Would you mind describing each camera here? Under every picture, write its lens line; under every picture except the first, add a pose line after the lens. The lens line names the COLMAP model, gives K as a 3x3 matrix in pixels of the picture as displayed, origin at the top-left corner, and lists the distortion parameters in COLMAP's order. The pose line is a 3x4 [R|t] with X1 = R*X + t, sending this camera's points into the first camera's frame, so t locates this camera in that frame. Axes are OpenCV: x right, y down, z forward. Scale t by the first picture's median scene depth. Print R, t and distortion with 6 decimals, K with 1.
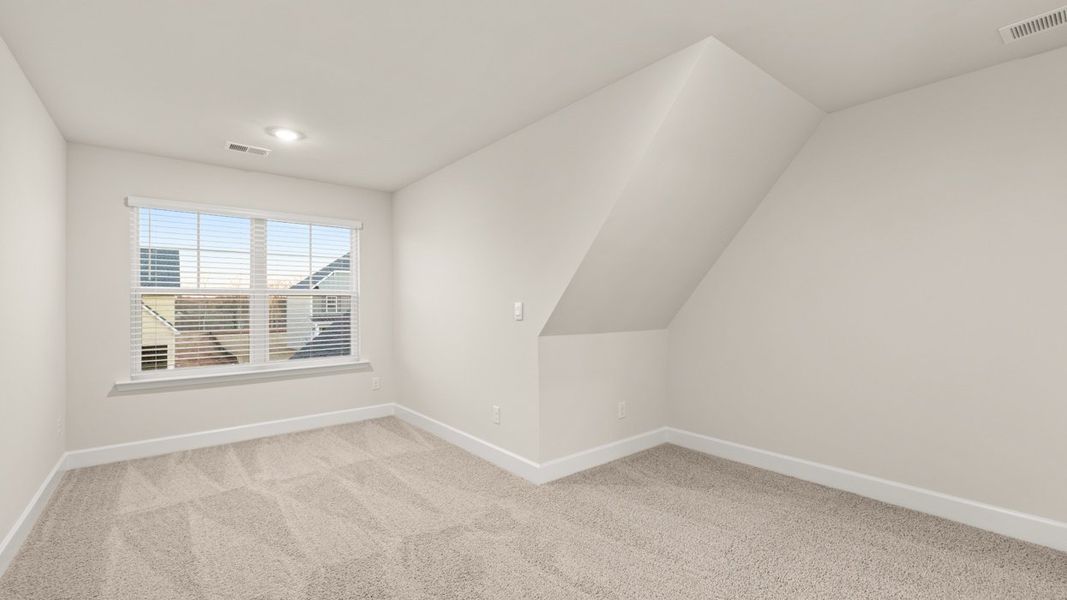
lens RADIAL K [[447.4, 0, 530.0], [0, 447.4, 299.2], [0, 0, 1]] dist [-0.000454, -0.000853]
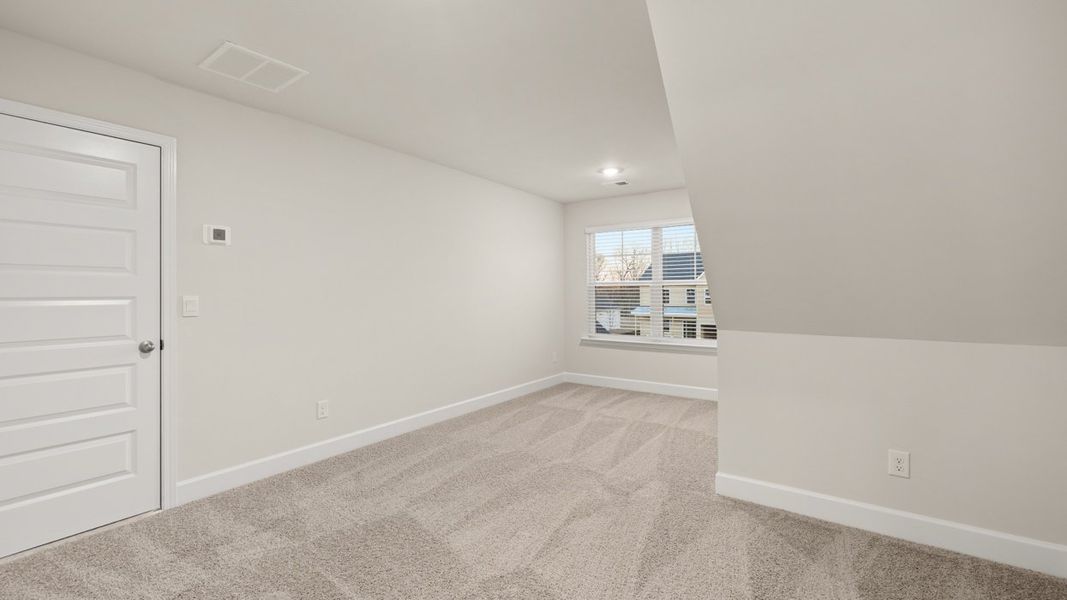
lens RADIAL K [[447.4, 0, 531.1], [0, 447.4, 294.5], [0, 0, 1]] dist [-0.000454, -0.000853]
pose [[0.274487, 0.004952, -0.961578, 0.701487], [0.005926, 0.999959, 0.006841, 0.007663], [0.961572, -0.007576, 0.274447, 0.361733]]
